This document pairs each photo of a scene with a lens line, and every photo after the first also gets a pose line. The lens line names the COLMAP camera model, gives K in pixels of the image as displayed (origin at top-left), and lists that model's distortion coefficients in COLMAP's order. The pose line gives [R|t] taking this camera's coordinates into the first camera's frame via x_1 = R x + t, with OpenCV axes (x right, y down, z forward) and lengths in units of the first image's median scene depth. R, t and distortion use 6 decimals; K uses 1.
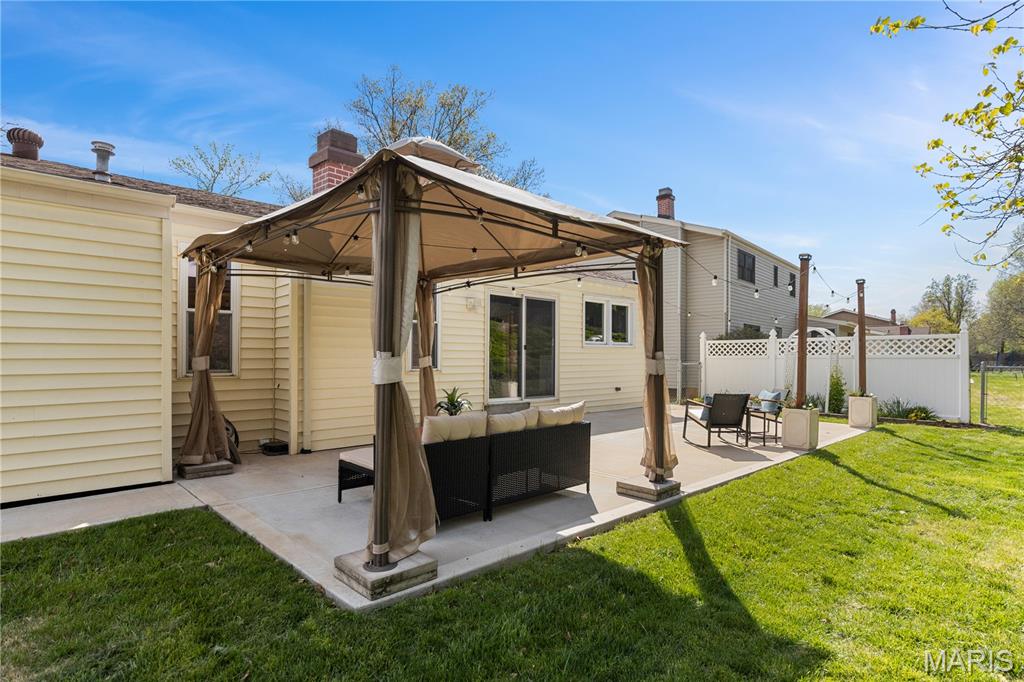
lens RADIAL K [[536.9, 0, 507.7], [0, 536.9, 349.3], [0, 0, 1]] dist [-0.005577, -0.000415]
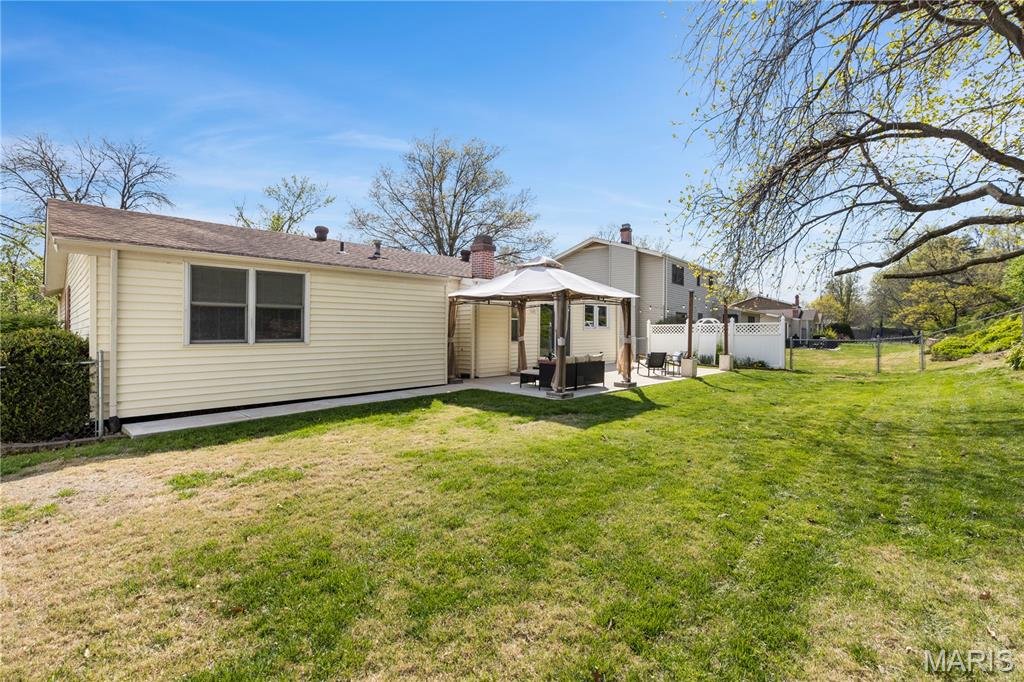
lens RADIAL K [[456.7, 0, 516.4], [0, 456.7, 333.0], [0, 0, 1]] dist [0.002938, -0.000014]
pose [[0.998349, -0.003551, 0.057336, -0.194121], [0.002658, 0.999874, 0.015641, -0.020218], [-0.057385, -0.015463, 0.998232, -0.593089]]
